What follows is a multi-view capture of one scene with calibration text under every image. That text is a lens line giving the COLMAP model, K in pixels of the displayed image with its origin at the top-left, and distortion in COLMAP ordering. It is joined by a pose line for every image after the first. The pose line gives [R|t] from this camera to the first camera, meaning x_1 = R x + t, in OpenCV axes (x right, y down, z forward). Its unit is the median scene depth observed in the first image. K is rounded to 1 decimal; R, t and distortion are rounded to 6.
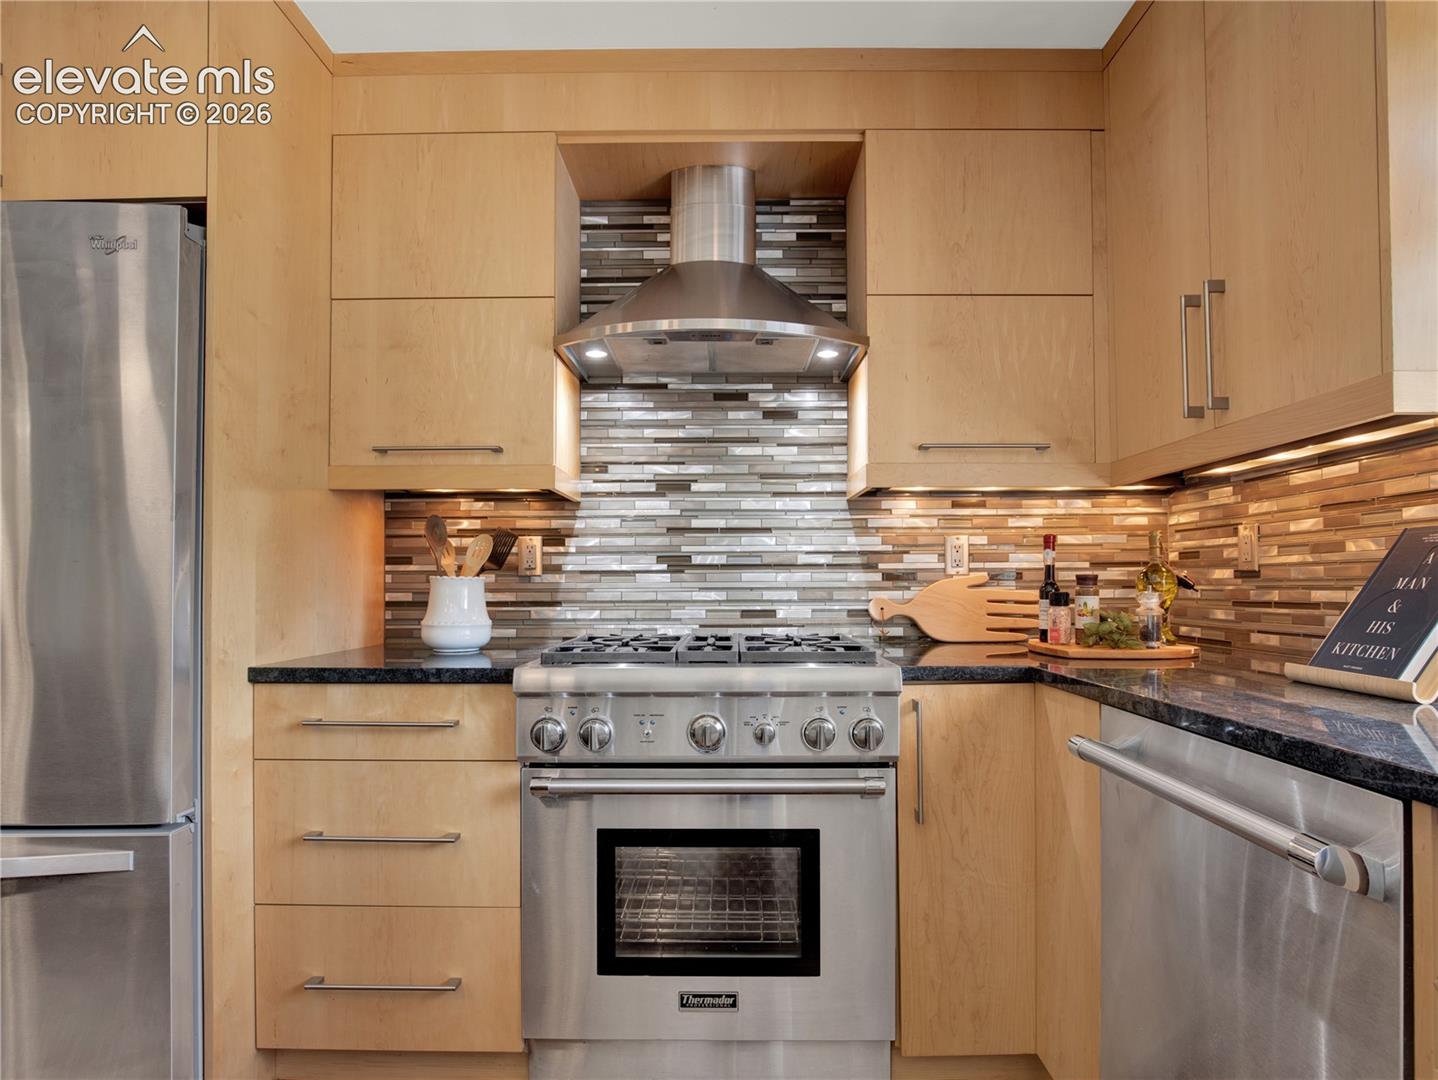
lens RADIAL K [[773.6, 0, 706.6], [0, 773.6, 563.9], [0, 0, 1]] dist [-0.030093, -0.000866]
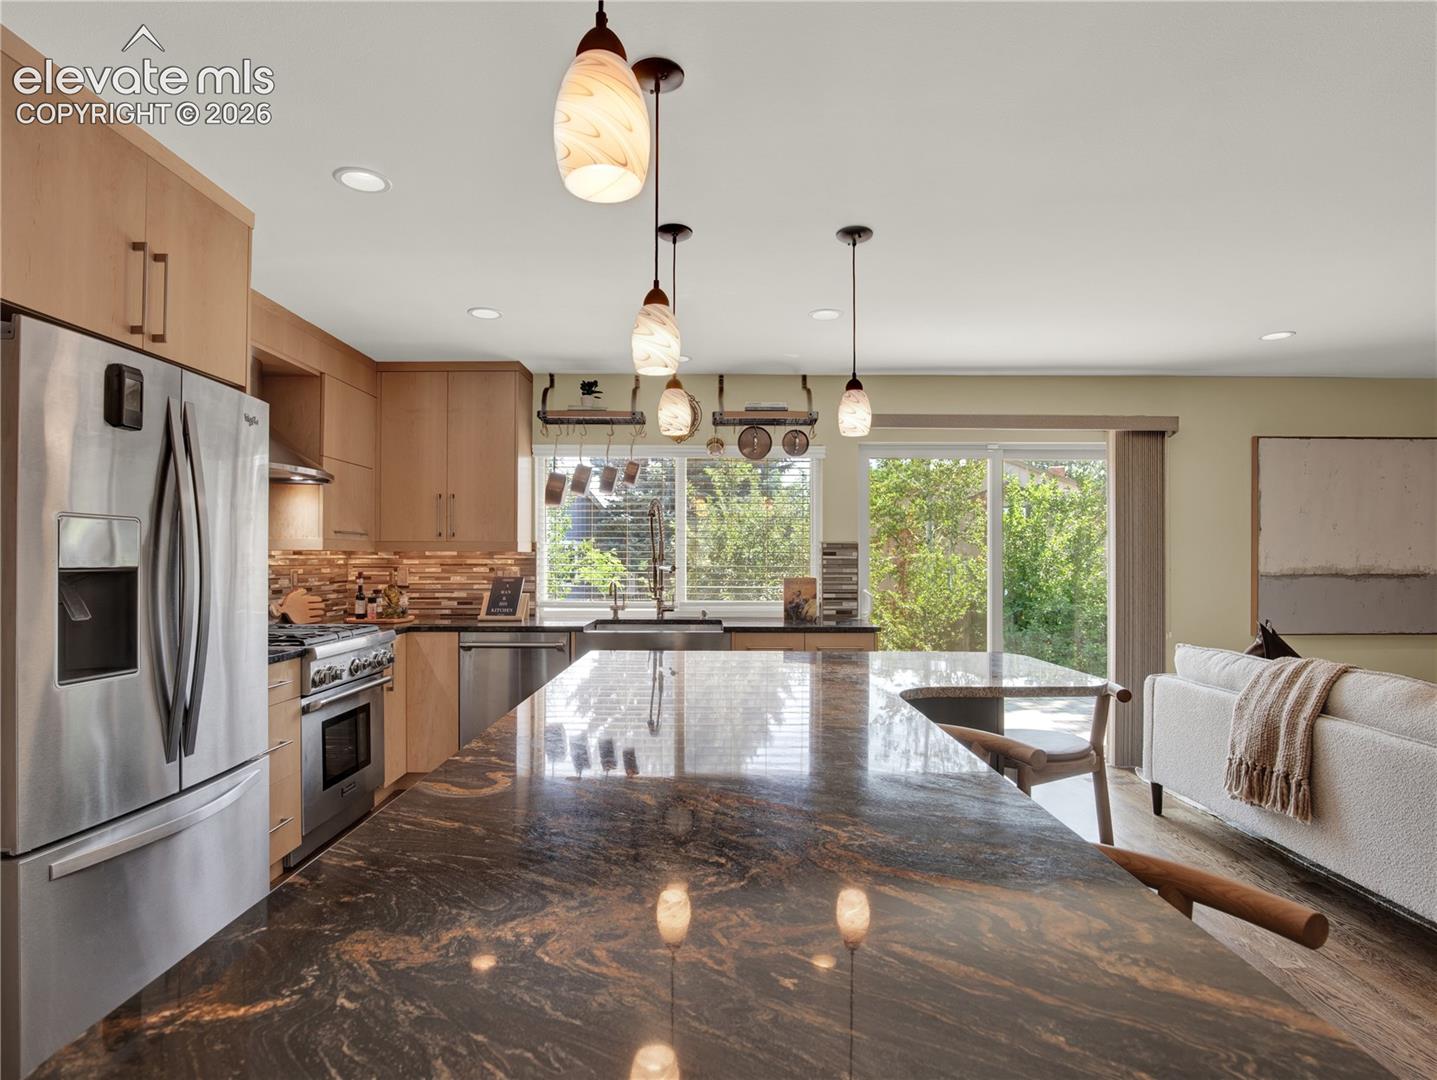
lens RADIAL K [[773.0, 0, 706.1], [0, 773.0, 563.8], [0, 0, 1]] dist [-0.030093, -0.000866]
pose [[-0.009042, -0.003649, 0.999952, -1.604322], [-0.025992, 0.999656, 0.003413, -0.084199], [-0.999621, -0.025960, -0.009134, -0.003205]]
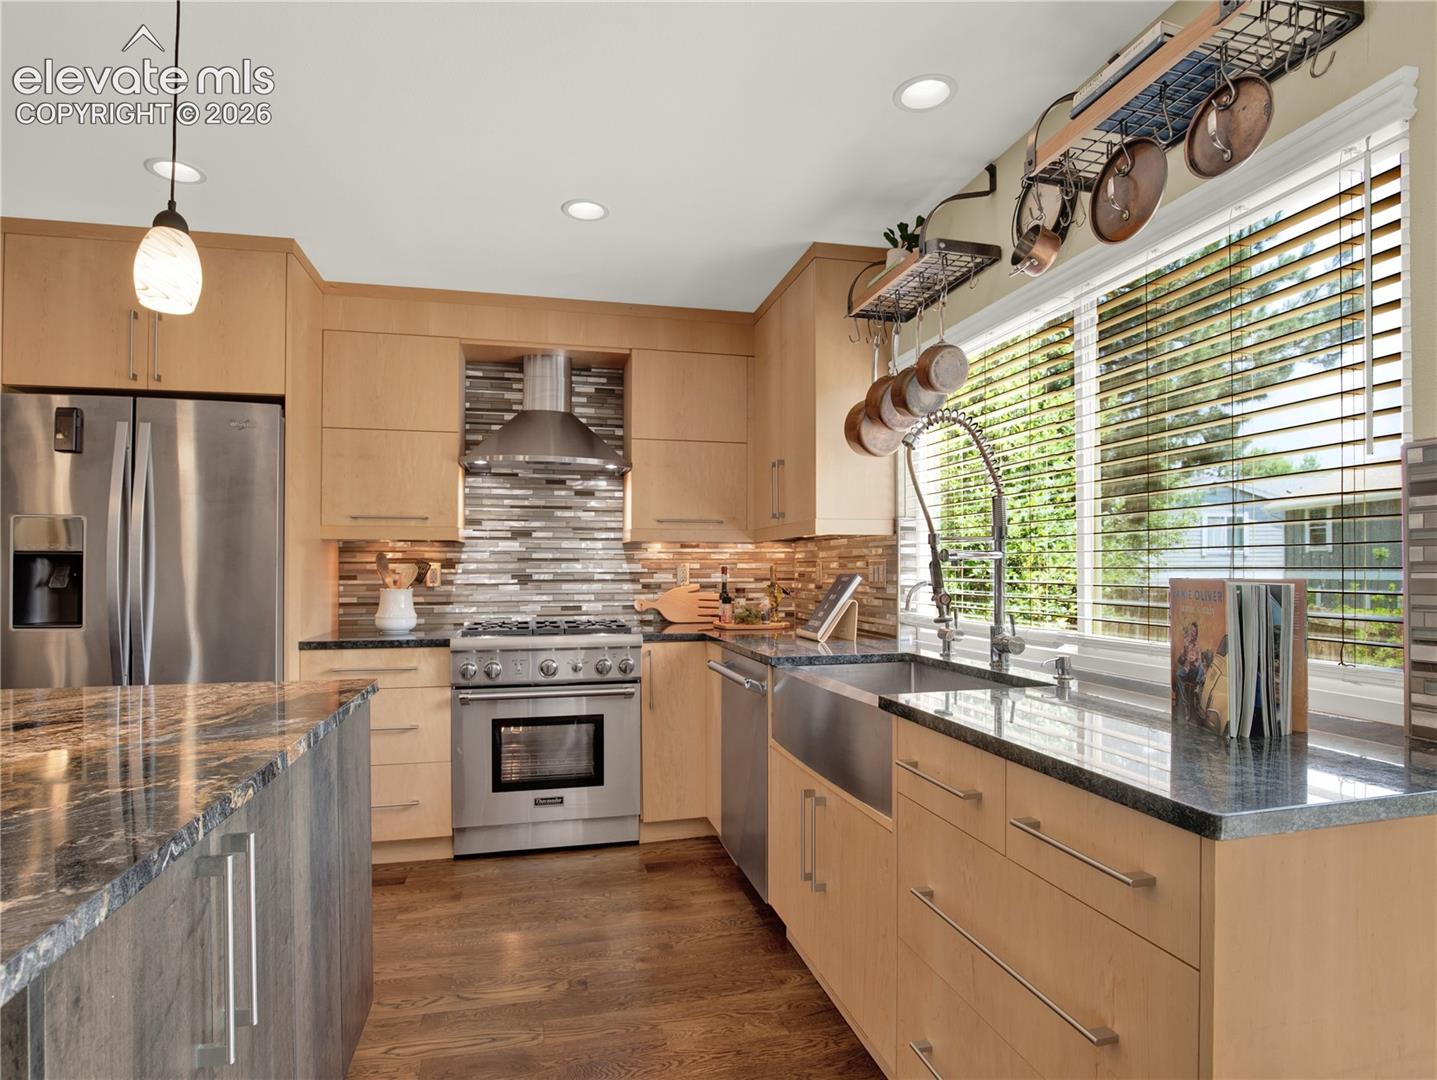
lens RADIAL K [[762.6, 0, 689.8], [0, 762.6, 558.7], [0, 0, 1]] dist [-0.021471, -0.000280]
pose [[0.971930, 0.004428, 0.235230, -0.079146], [-0.006733, 0.999937, 0.008995, -0.064738], [-0.235175, -0.010327, 0.971898, -0.736557]]
